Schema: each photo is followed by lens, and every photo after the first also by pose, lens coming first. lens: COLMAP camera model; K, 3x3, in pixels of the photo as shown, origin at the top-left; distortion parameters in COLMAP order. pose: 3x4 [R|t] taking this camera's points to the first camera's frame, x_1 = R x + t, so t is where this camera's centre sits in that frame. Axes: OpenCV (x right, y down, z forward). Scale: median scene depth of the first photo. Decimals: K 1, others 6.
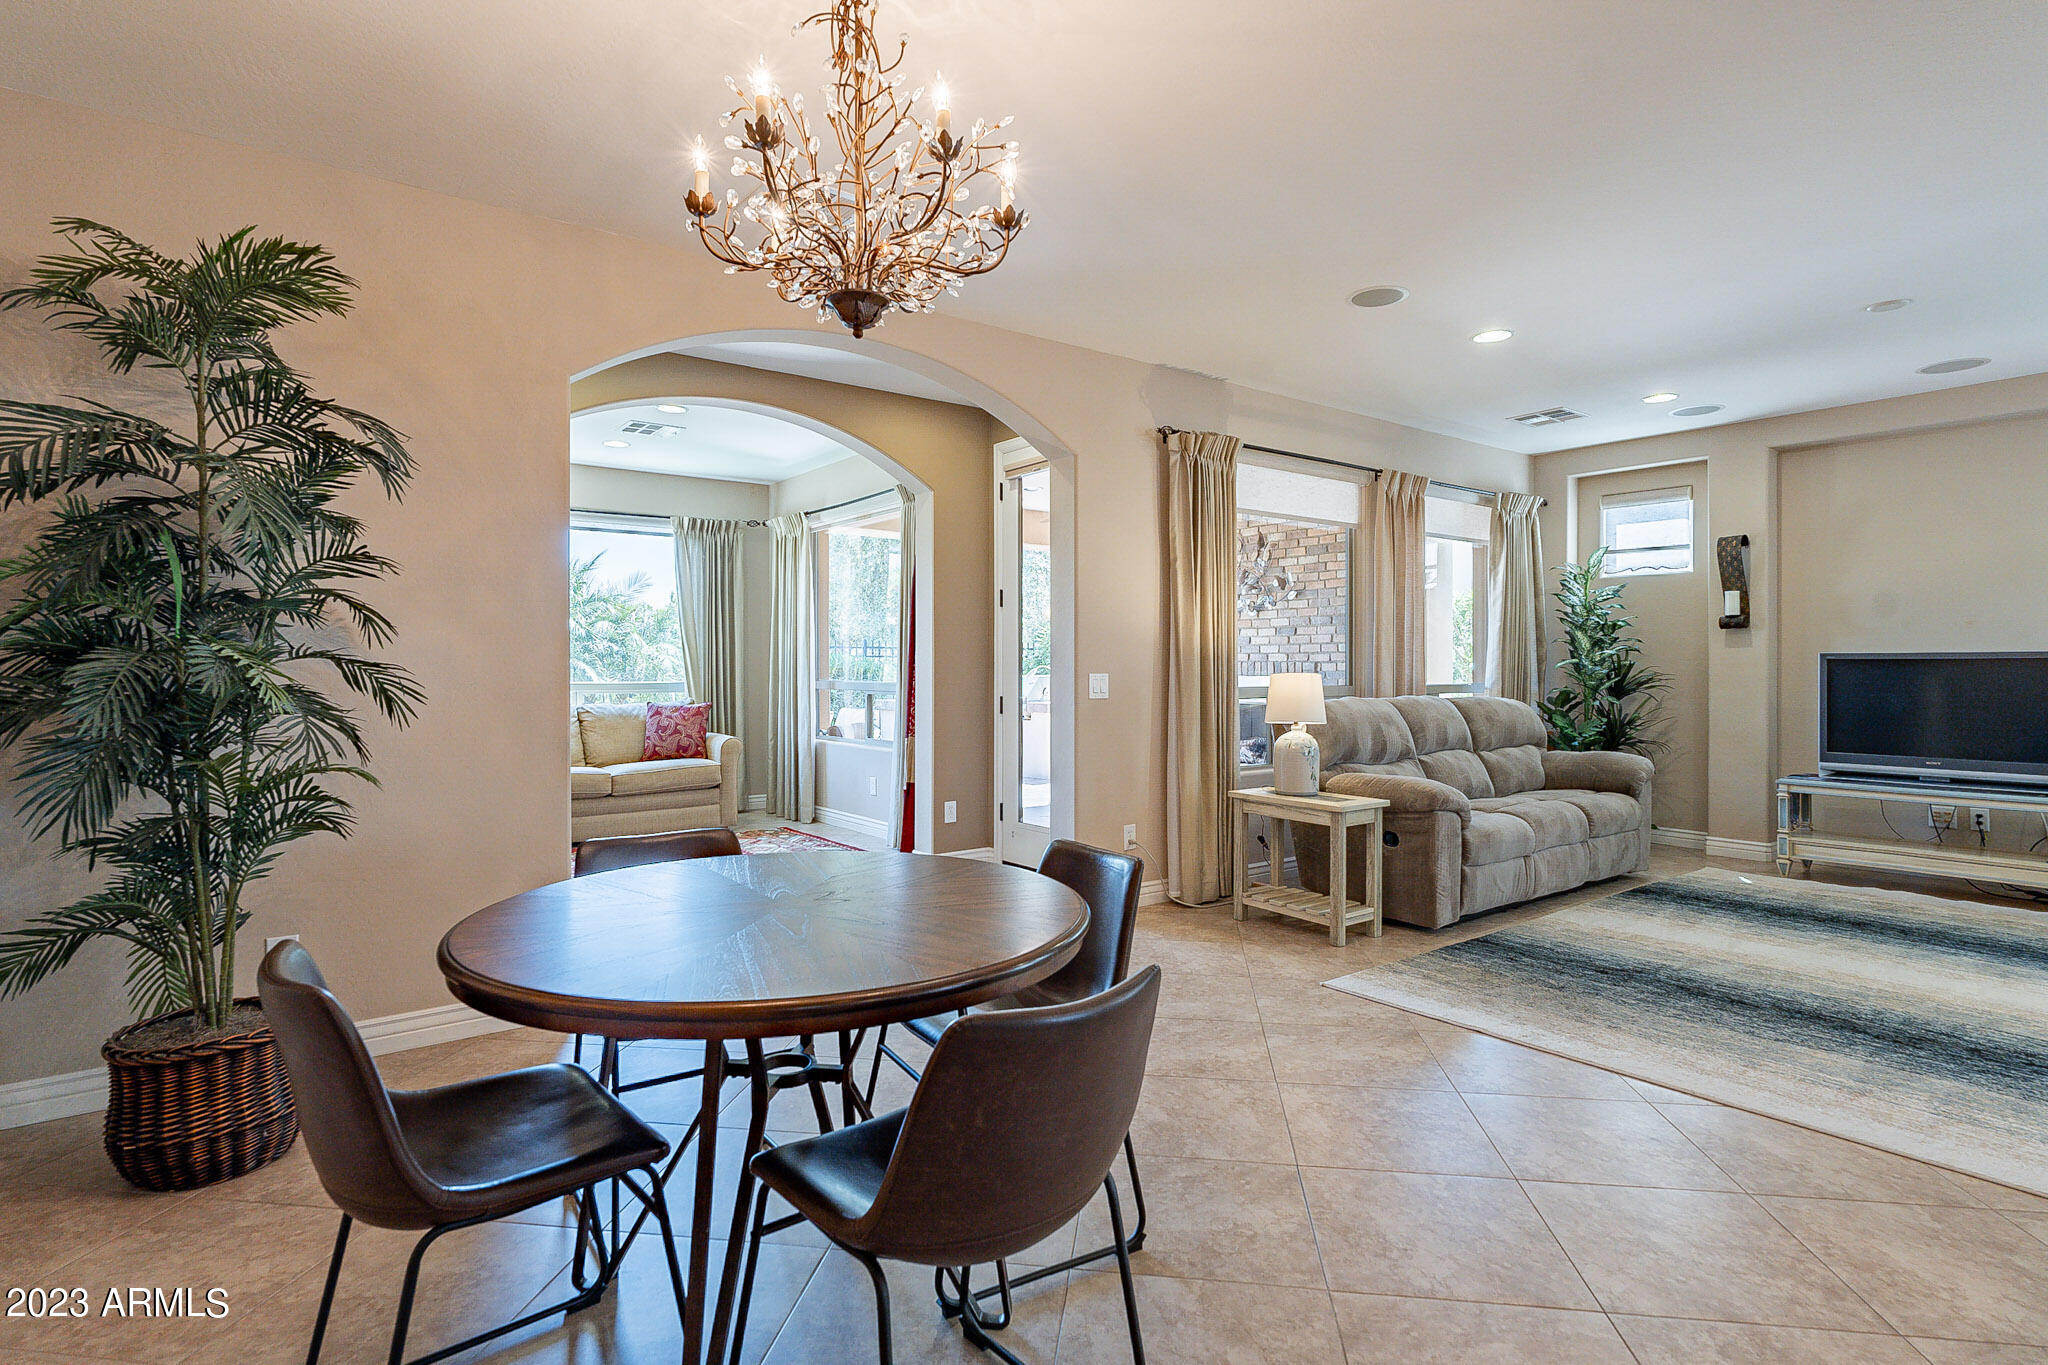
lens RADIAL K [[1063.4, 0, 1019.2], [0, 1063.4, 671.6], [0, 0, 1]] dist [-0.000885, -0.000438]
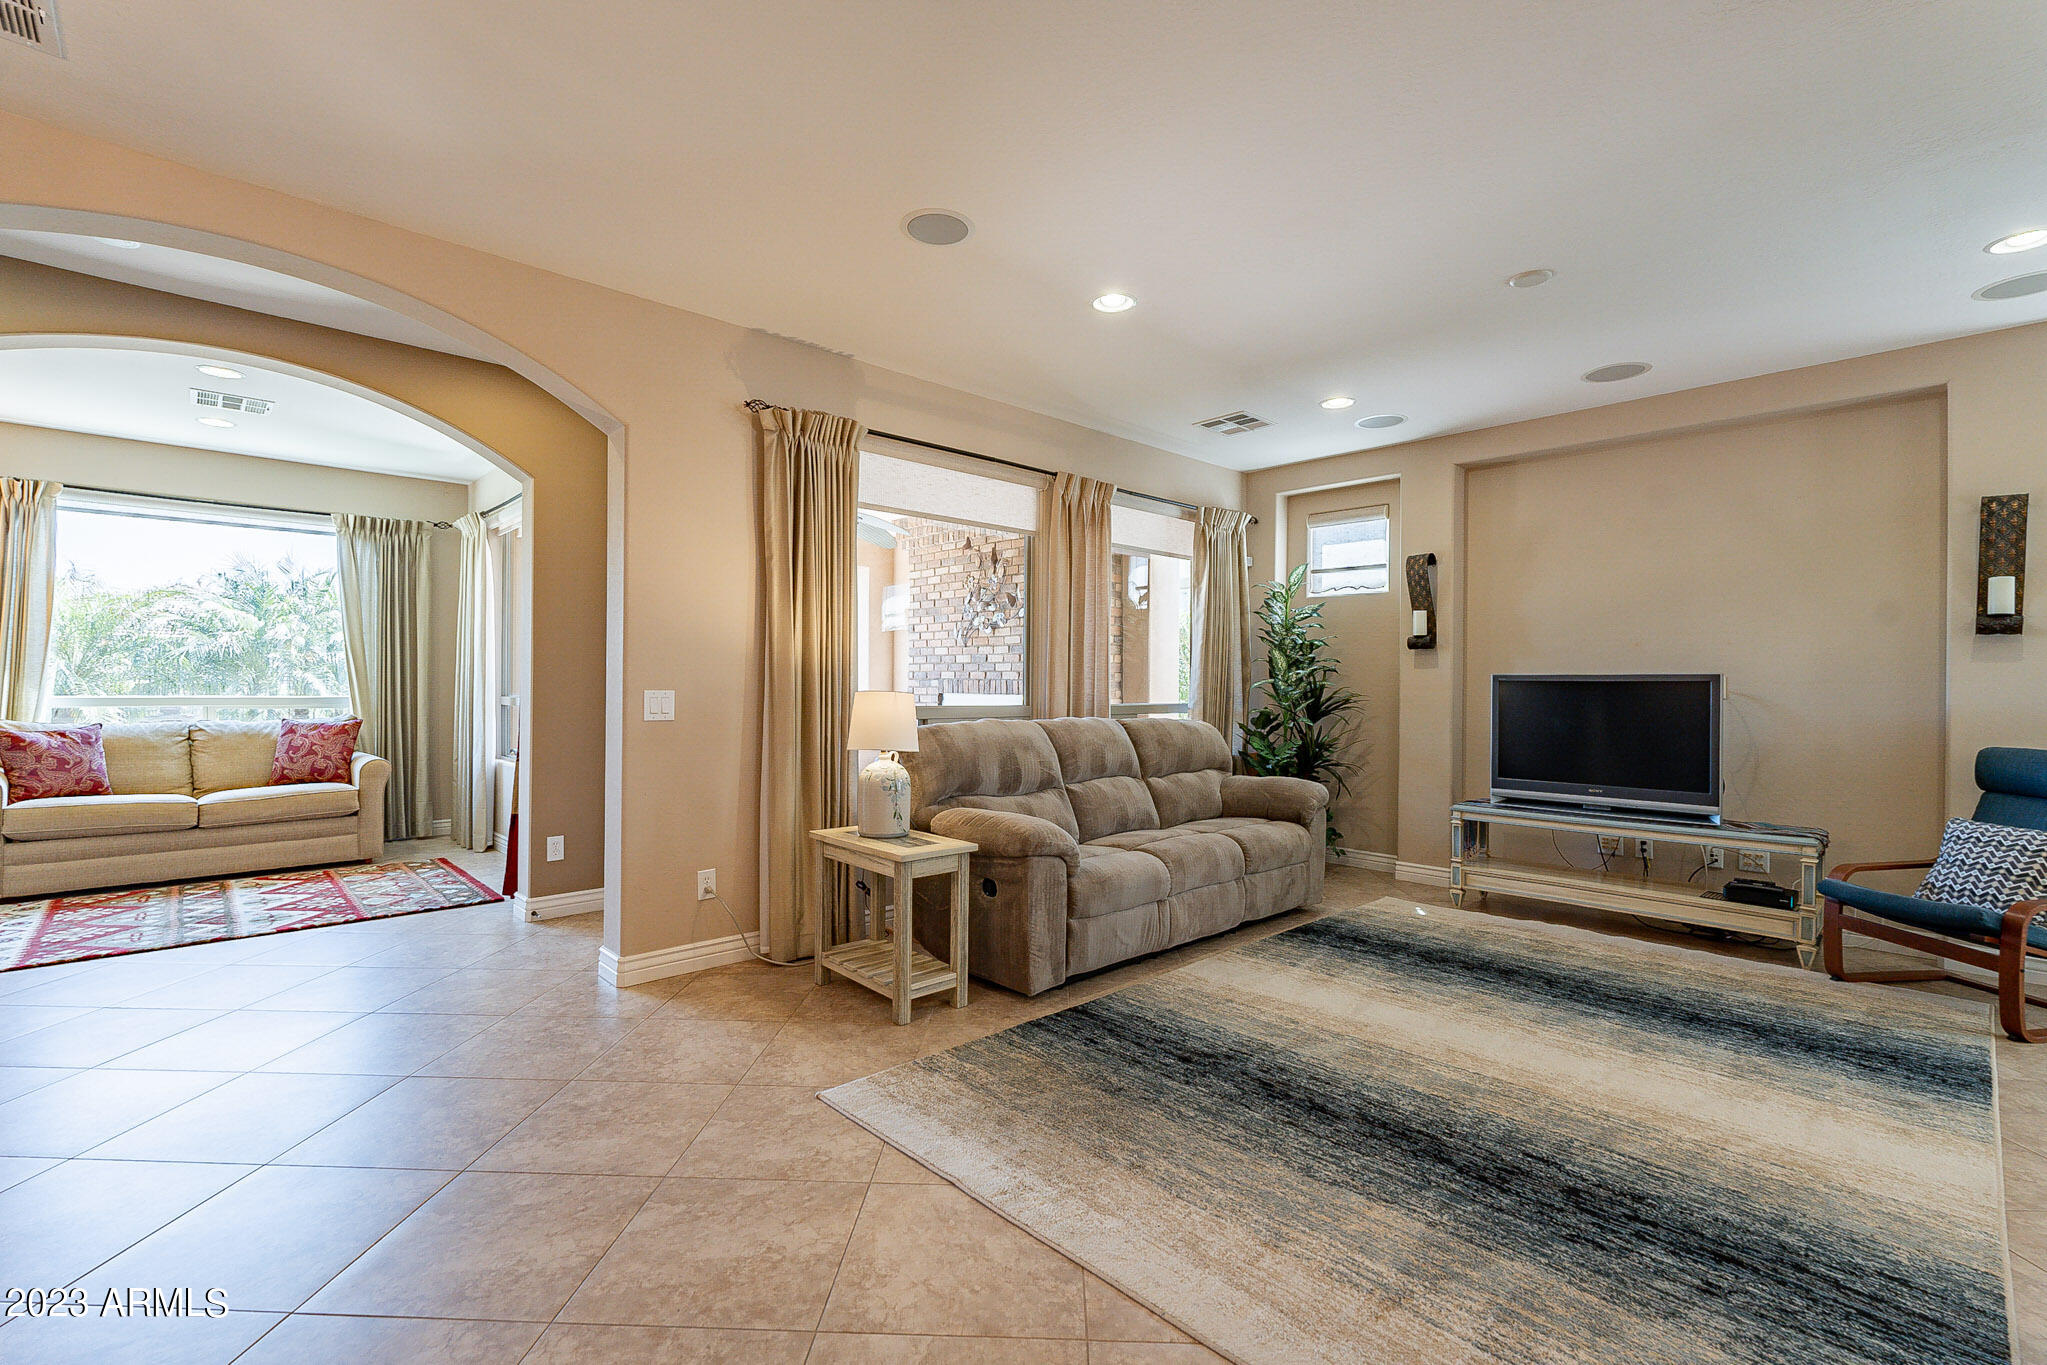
lens RADIAL K [[925.0, 0, 1027.7], [0, 925.0, 690.8], [0, 0, 1]] dist [-0.002980, 0.000169]
pose [[0.994101, 0.007206, 0.108215, 0.250300], [-0.007418, 0.999971, 0.001551, -0.001033], [-0.108201, -0.002345, 0.994126, 0.219919]]
